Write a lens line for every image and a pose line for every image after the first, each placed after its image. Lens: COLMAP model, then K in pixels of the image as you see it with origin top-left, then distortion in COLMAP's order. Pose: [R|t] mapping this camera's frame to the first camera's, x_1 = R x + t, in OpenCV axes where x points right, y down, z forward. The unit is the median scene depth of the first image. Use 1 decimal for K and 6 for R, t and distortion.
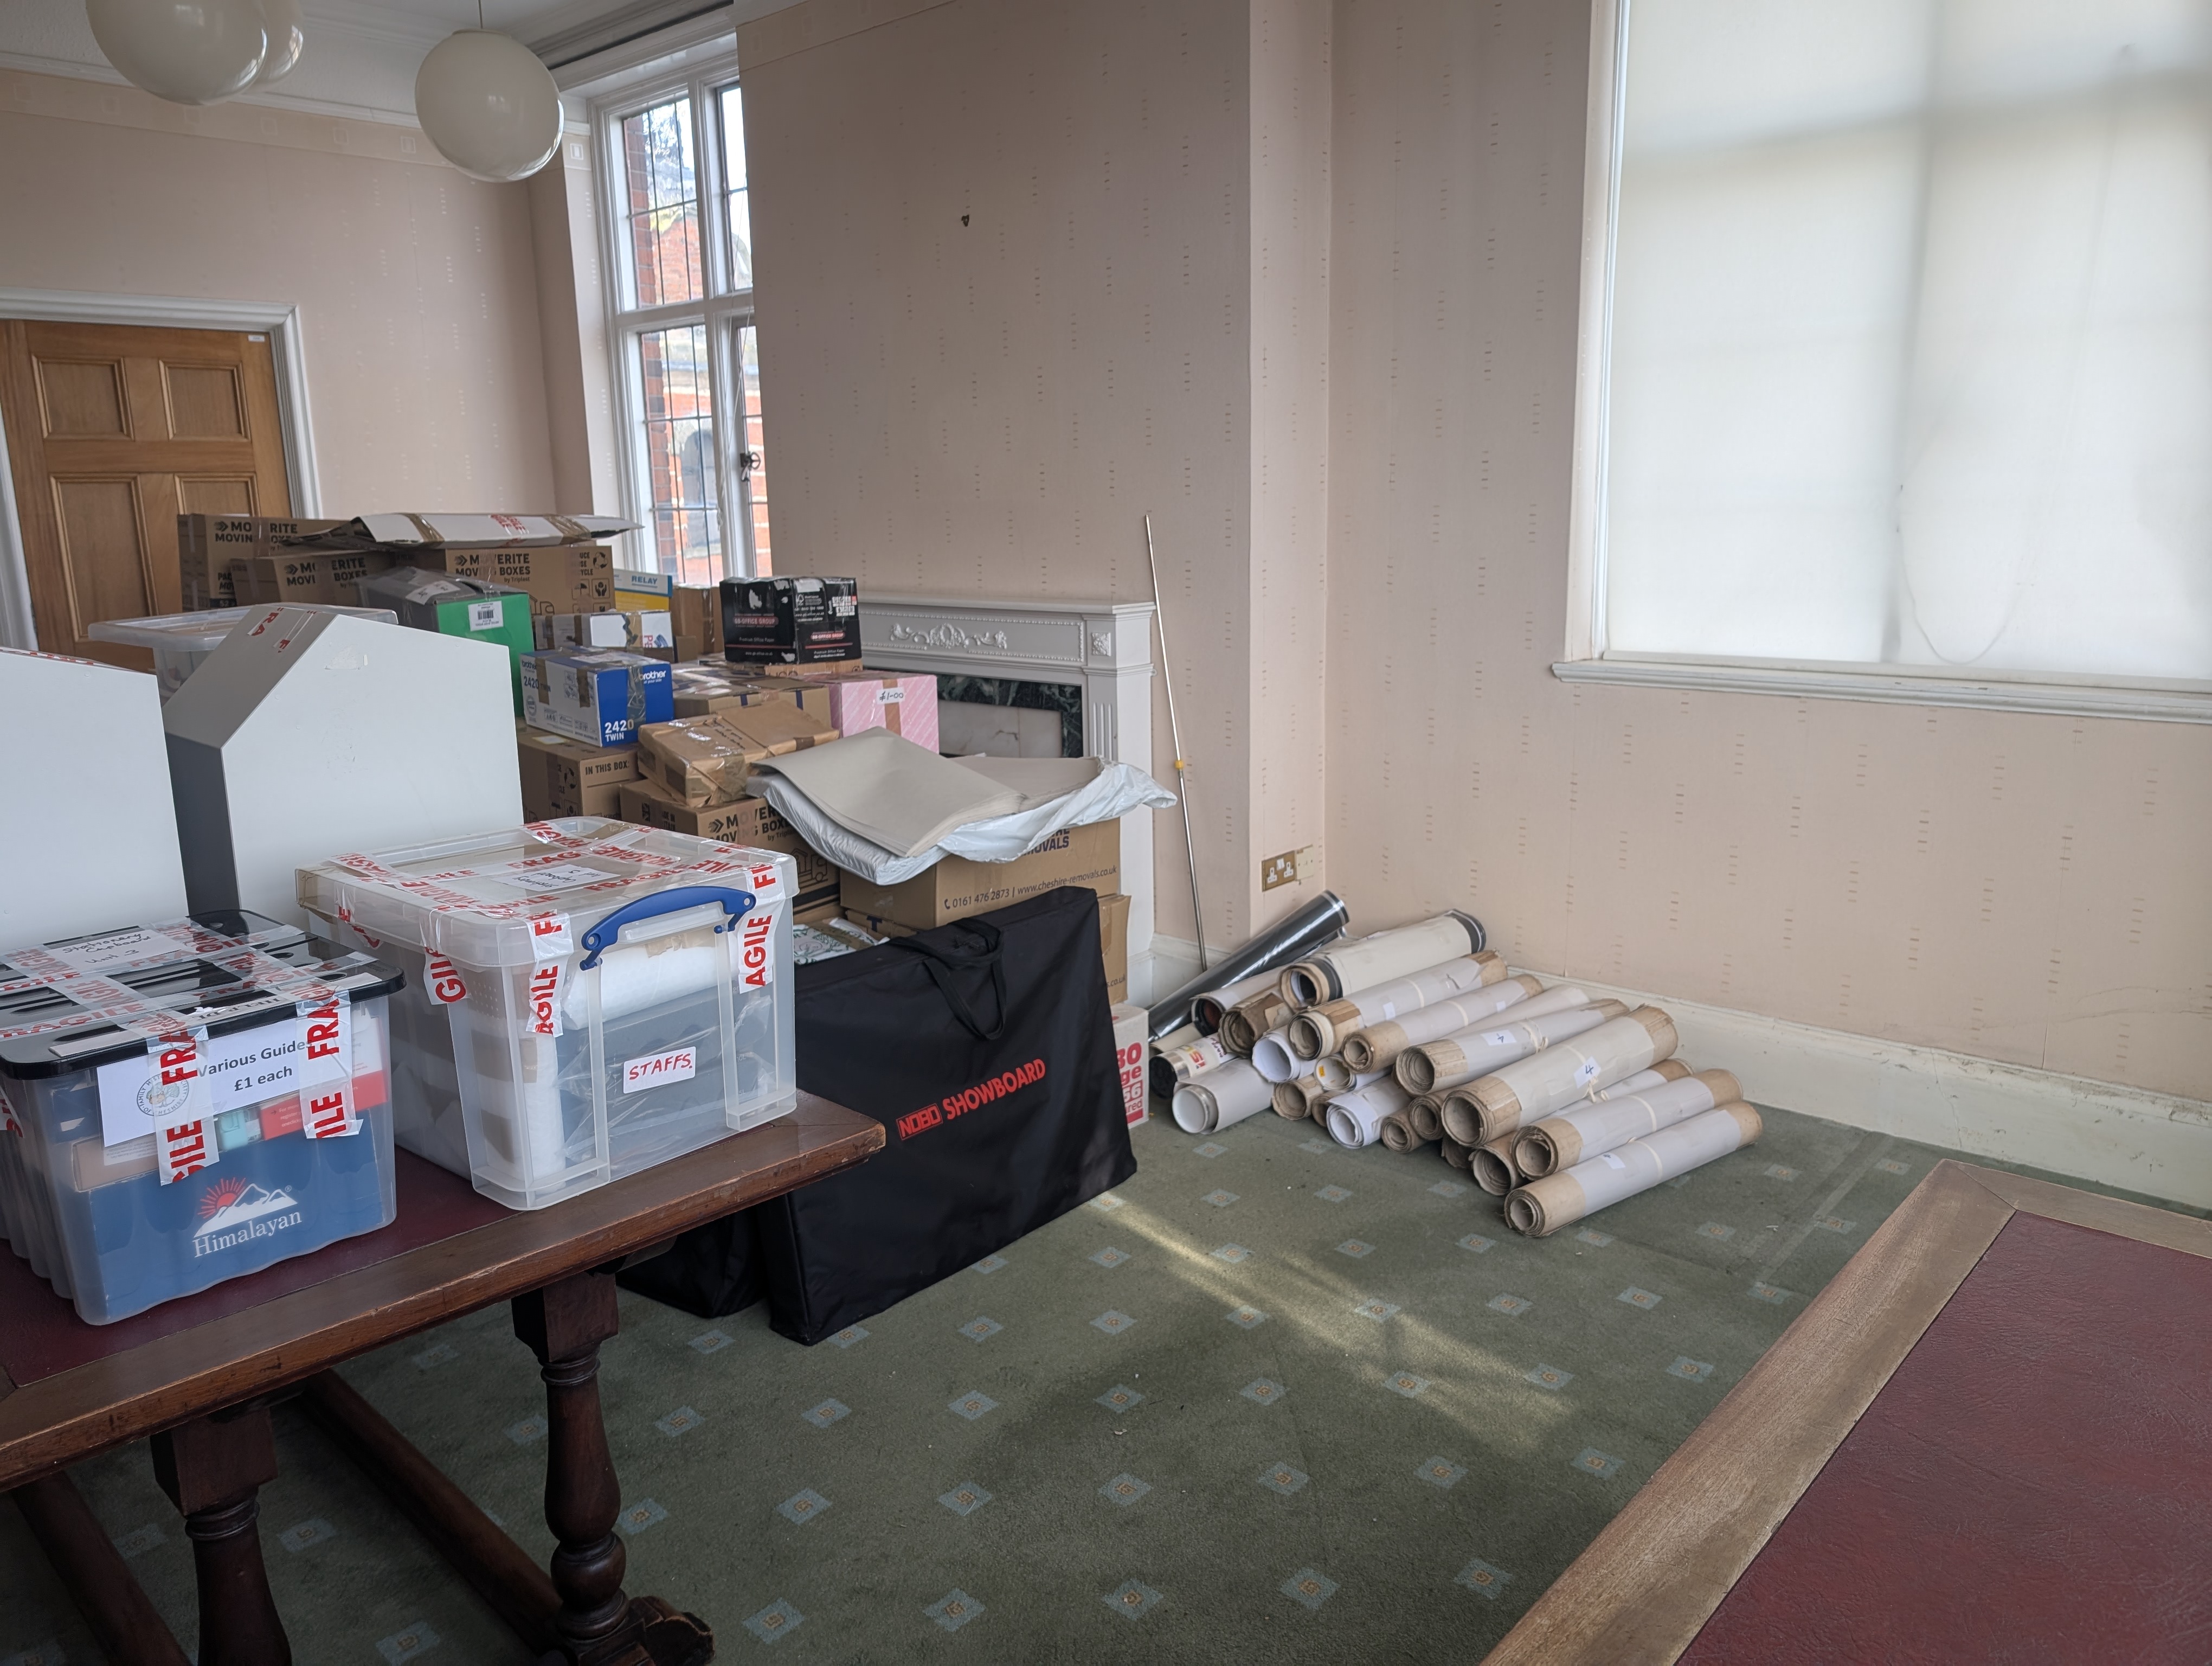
lens RADIAL K [[1586.3, 0, 1102.4], [0, 1586.3, 829.0], [0, 0, 1]] dist [0.025674, -0.020507]
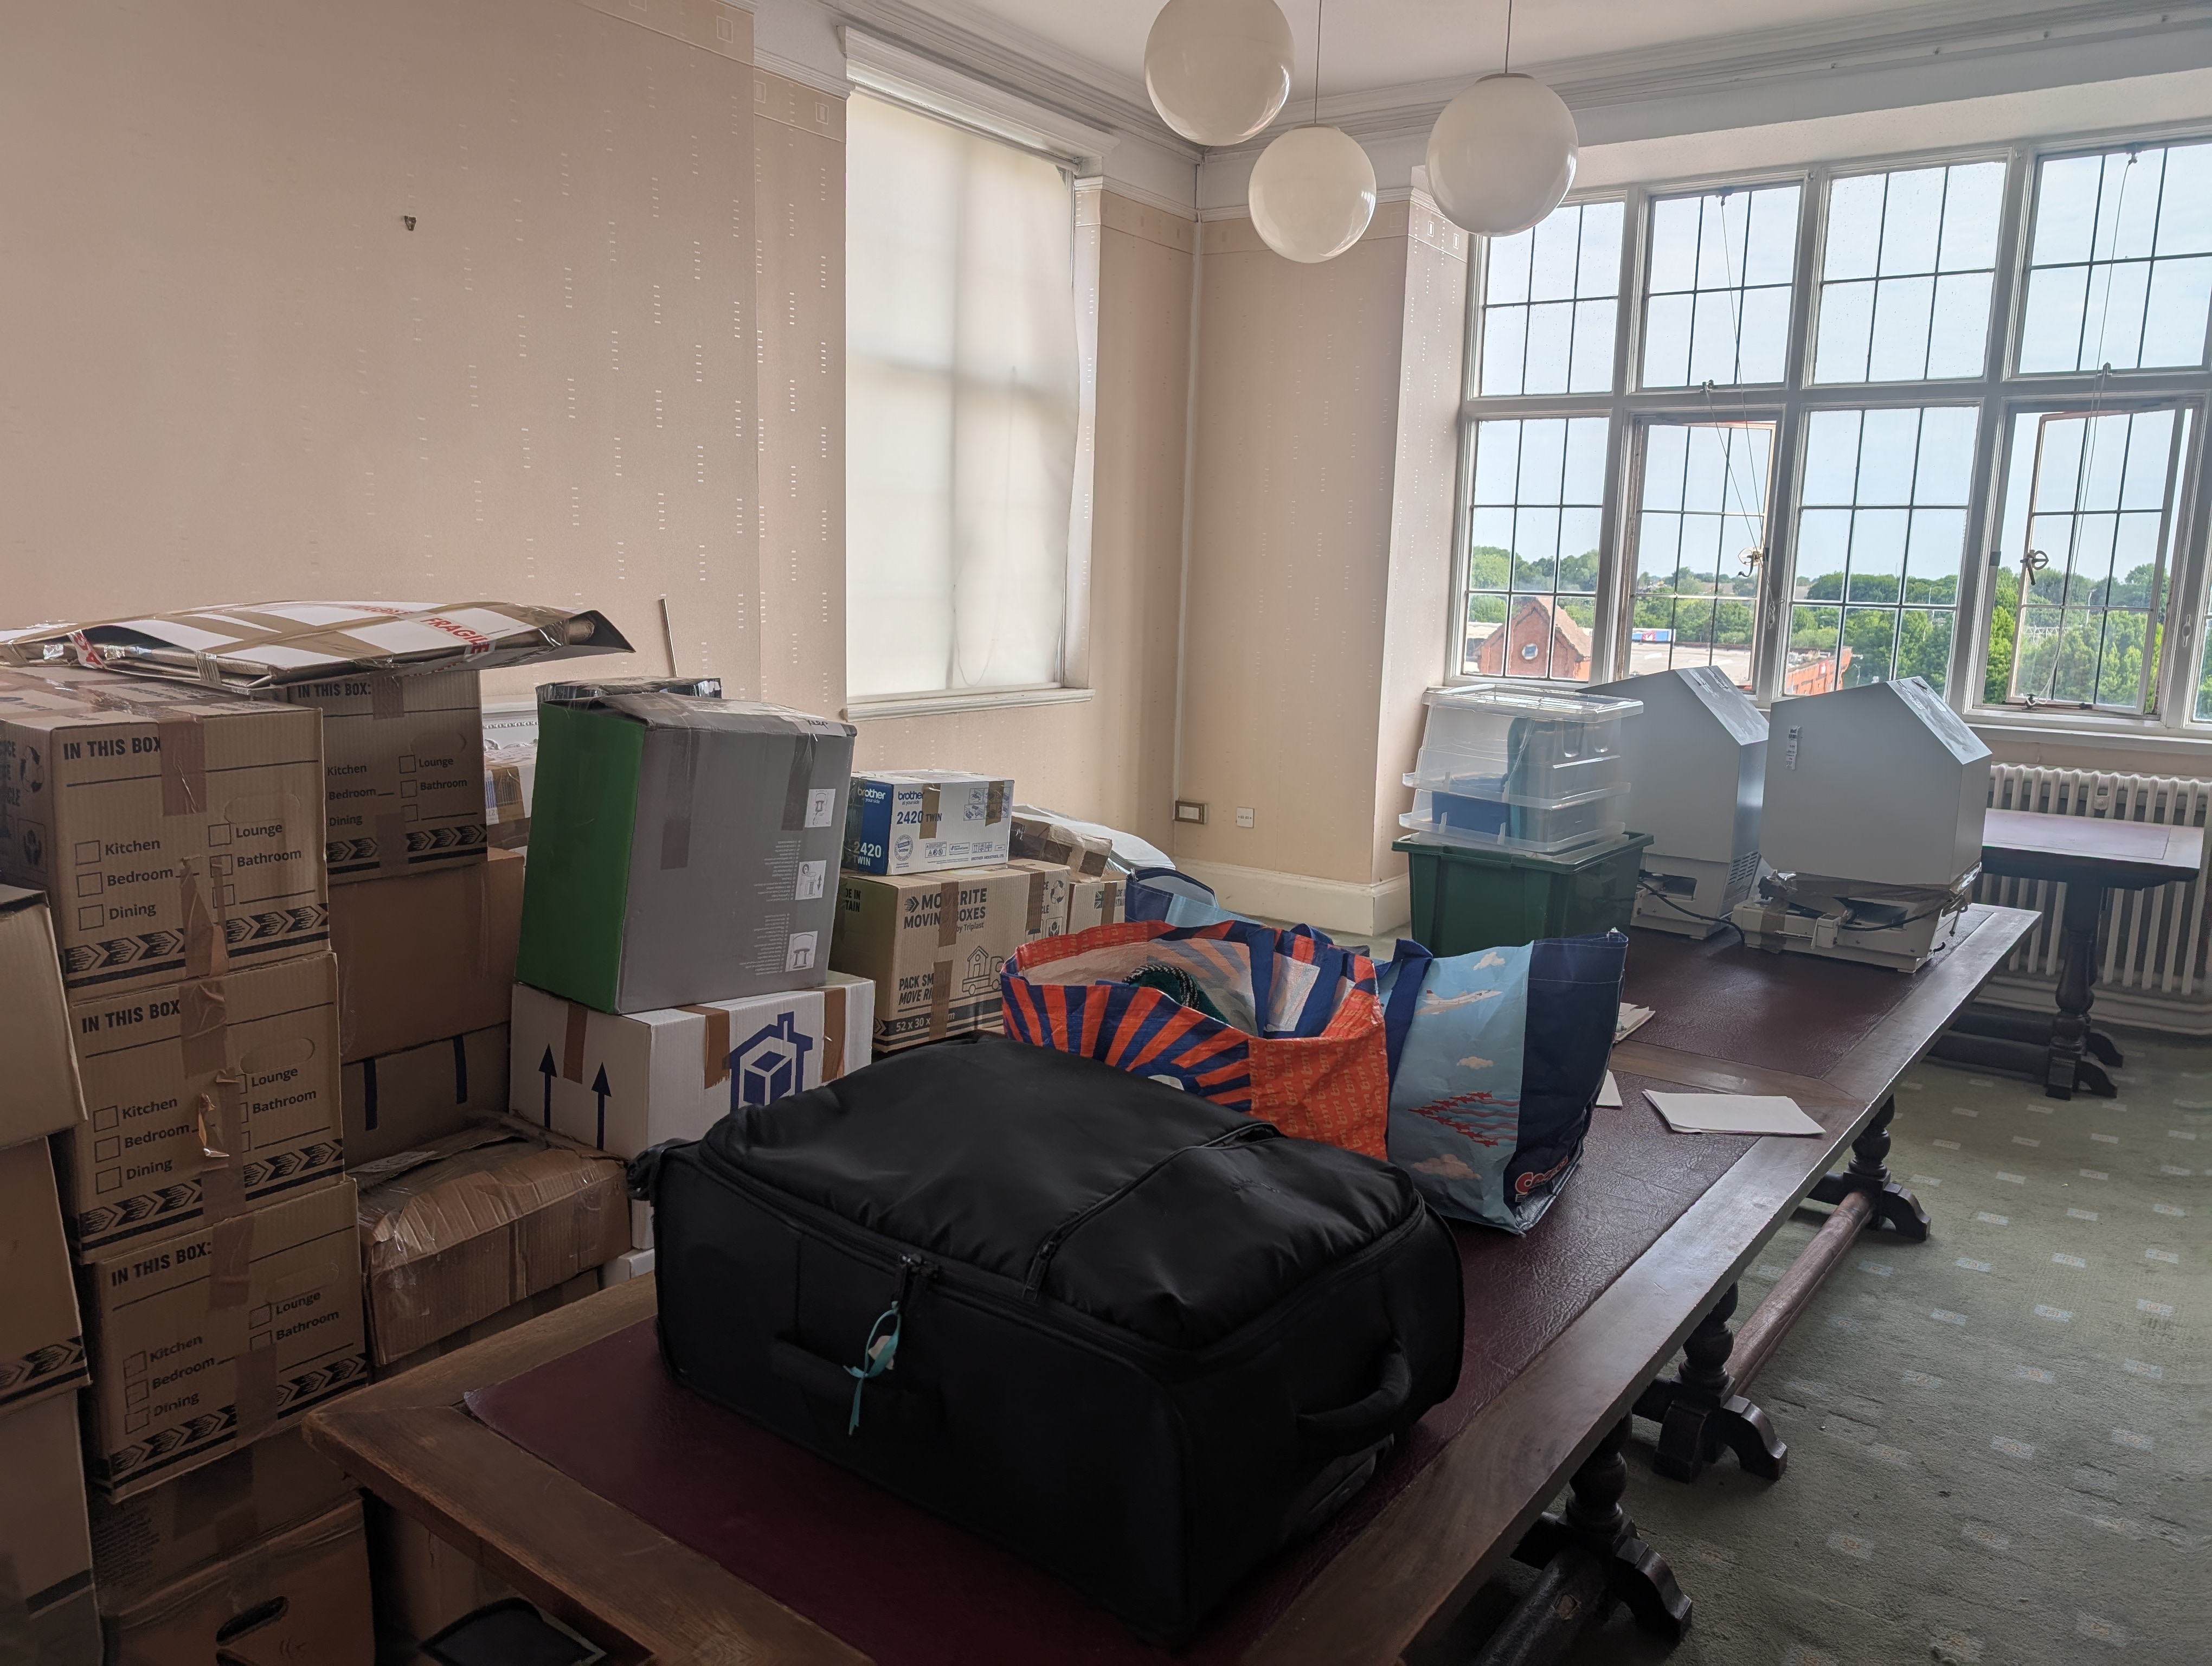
lens RADIAL K [[1586.3, 0, 1101.2], [0, 1586.3, 822.5], [0, 0, 1]] dist [0.025674, -0.020507]
pose [[-0.120294, -0.139281, 0.982919, -1.041237], [0.182856, 0.970060, 0.159837, -0.179592], [-0.975753, 0.198960, -0.091224, 0.890742]]
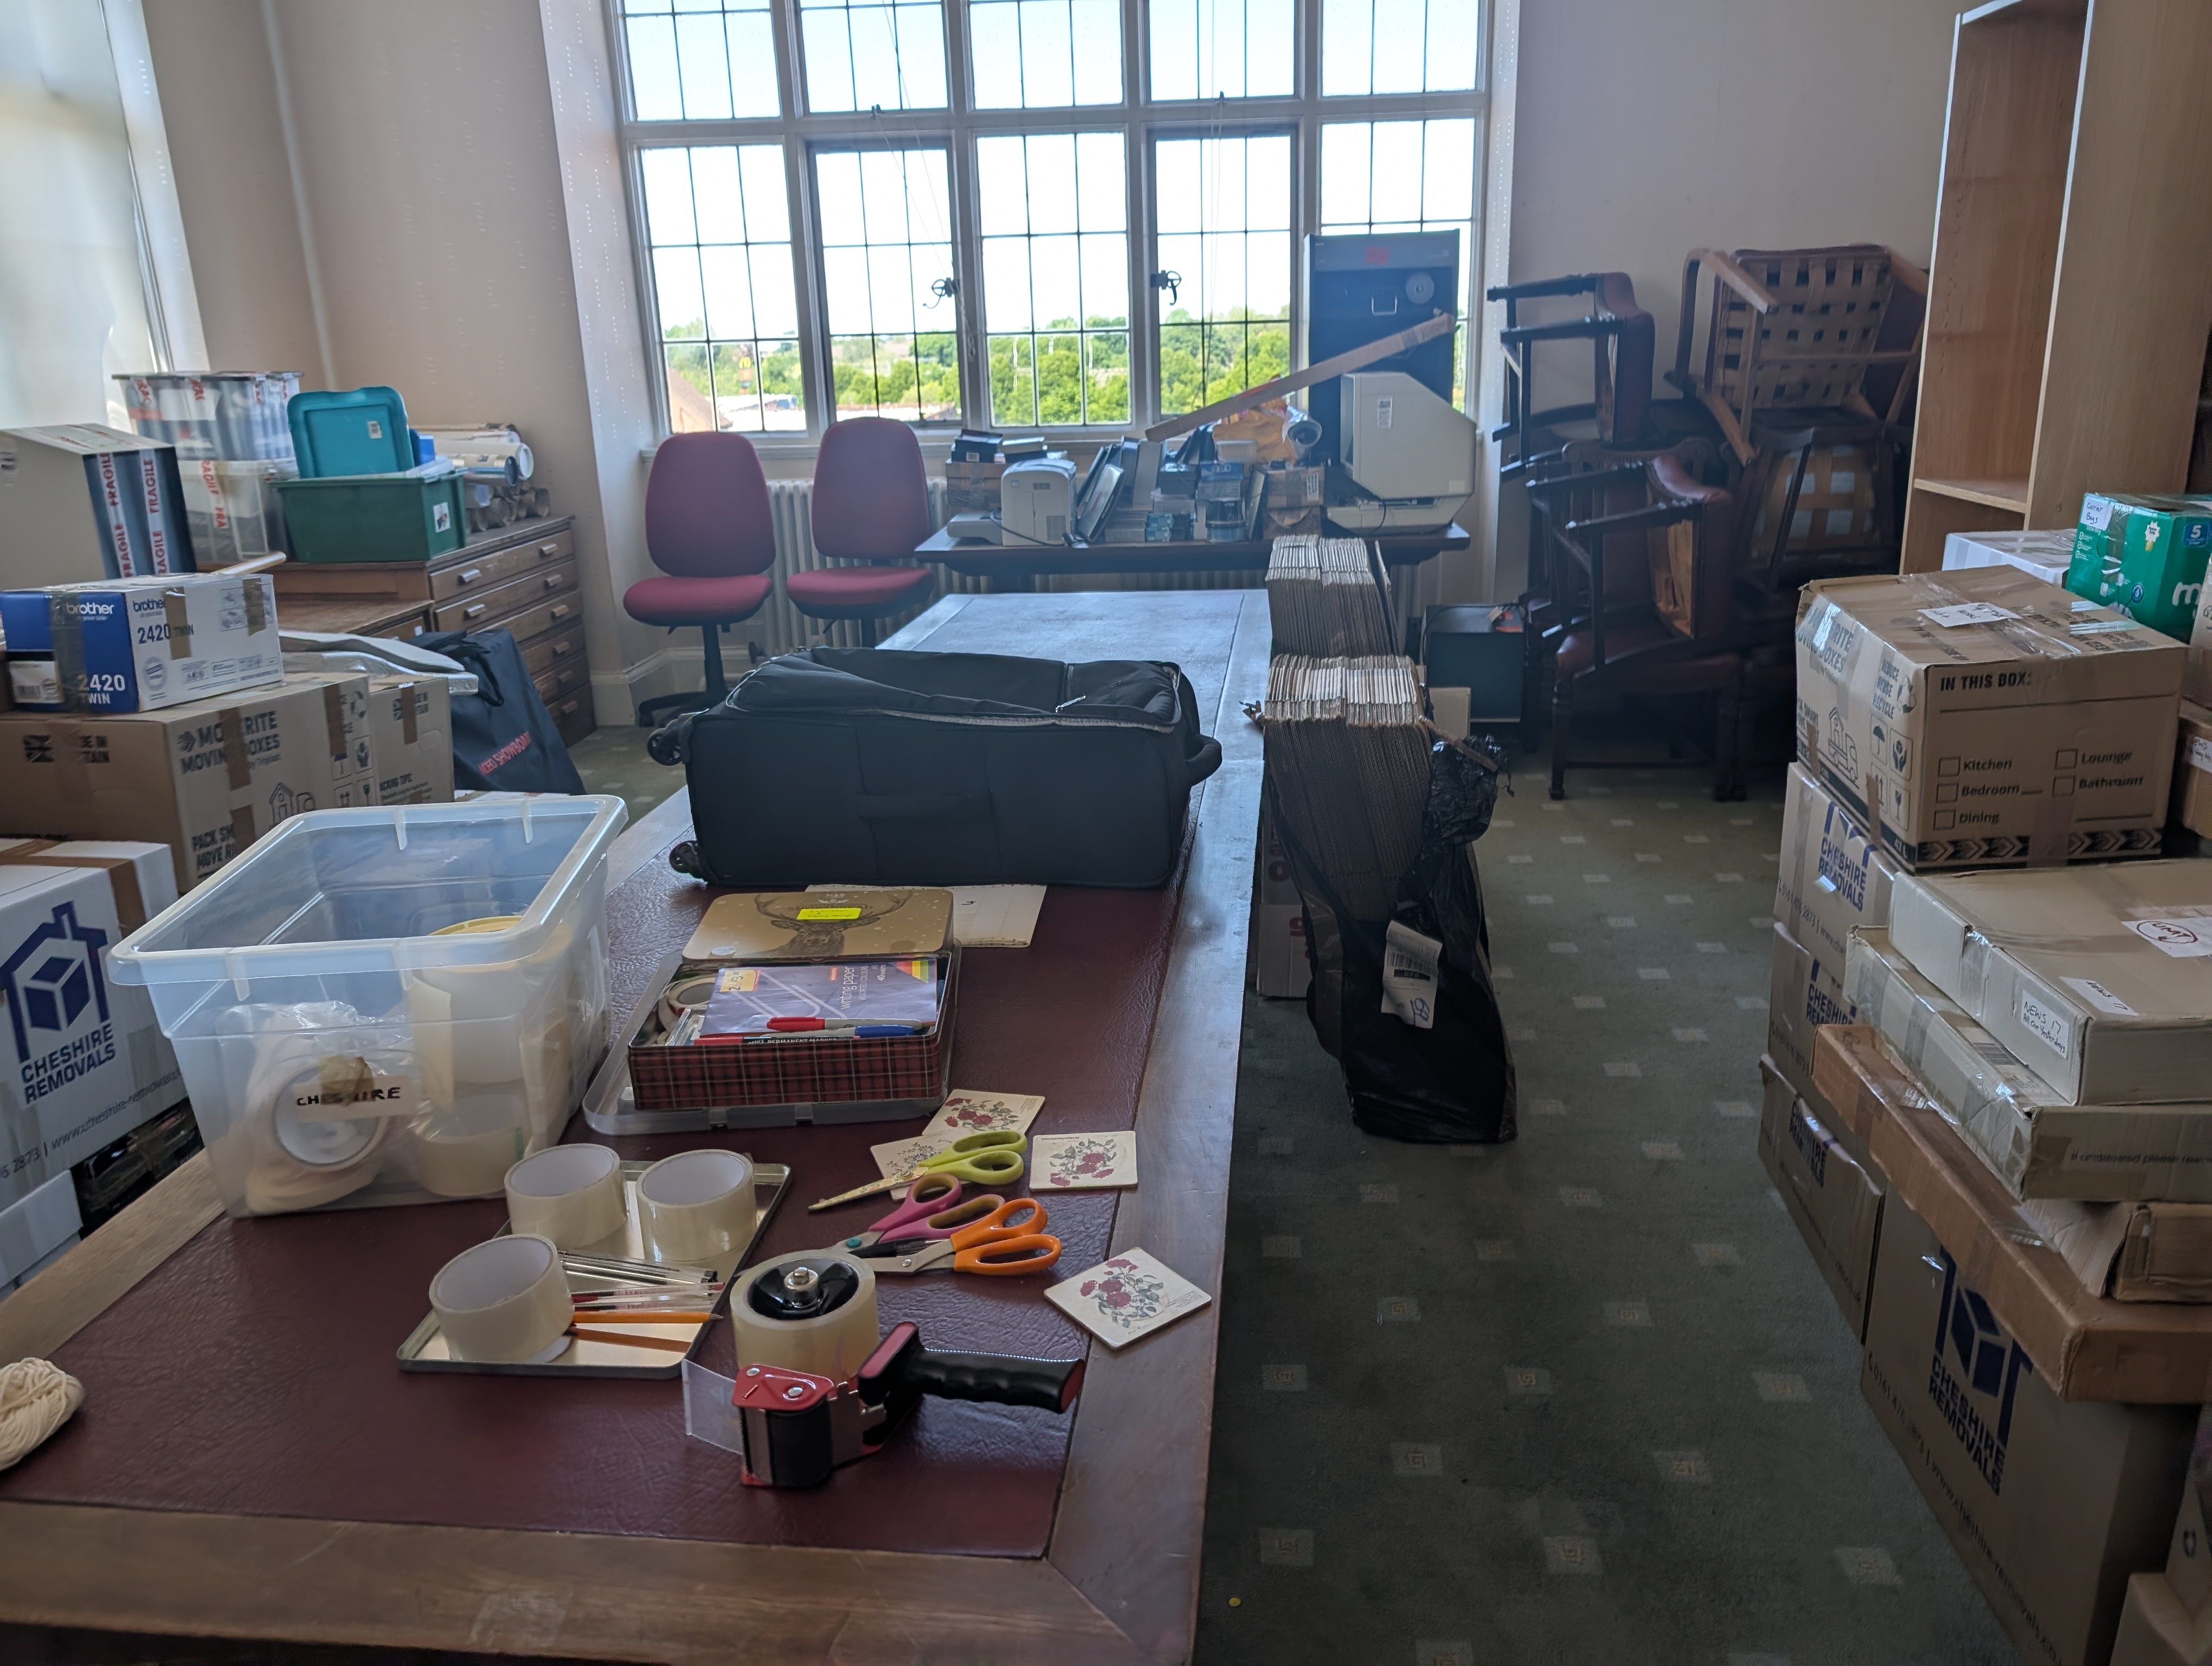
lens RADIAL K [[1586.3, 0, 1139.1], [0, 1586.3, 820.0], [0, 0, 1]] dist [0.025674, -0.020507]
pose [[-0.623905, -0.189399, 0.758203, -0.980994], [0.205007, 0.896547, 0.392652, -0.174003], [-0.754132, 0.400414, -0.520532, 0.966378]]
